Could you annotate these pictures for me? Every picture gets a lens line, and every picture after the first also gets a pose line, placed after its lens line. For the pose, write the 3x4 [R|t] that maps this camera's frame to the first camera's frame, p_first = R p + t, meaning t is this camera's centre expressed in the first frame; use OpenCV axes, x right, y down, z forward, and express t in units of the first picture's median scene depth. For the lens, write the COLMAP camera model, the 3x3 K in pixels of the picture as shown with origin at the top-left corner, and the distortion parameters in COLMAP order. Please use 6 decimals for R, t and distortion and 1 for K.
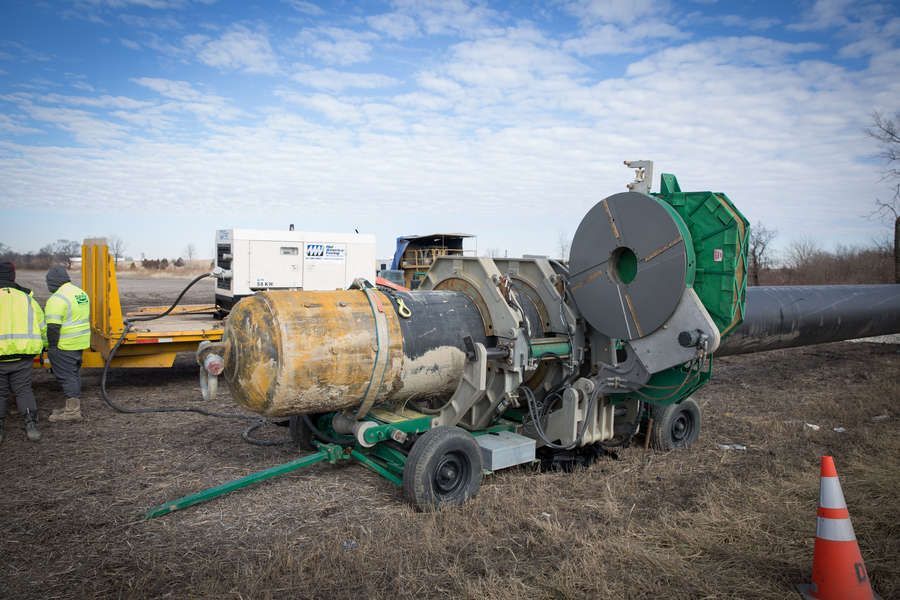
lens RADIAL K [[602.6, 0, 450.0], [0, 602.6, 300.0], [0, 0, 1]] dist [-0.035116, 0.000356]
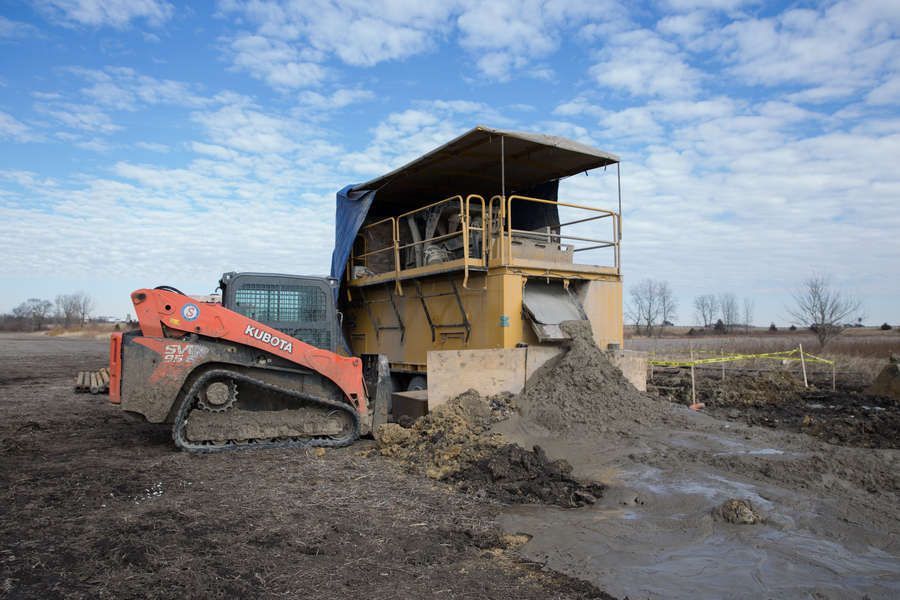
lens RADIAL K [[602.6, 0, 450.0], [0, 602.6, 300.0], [0, 0, 1]] dist [-0.035116, 0.000356]
pose [[0.999859, -0.007039, -0.015270, -0.026908], [0.005419, 0.994599, -0.103651, -0.016456], [0.015918, 0.103553, 0.994497, 0.710099]]
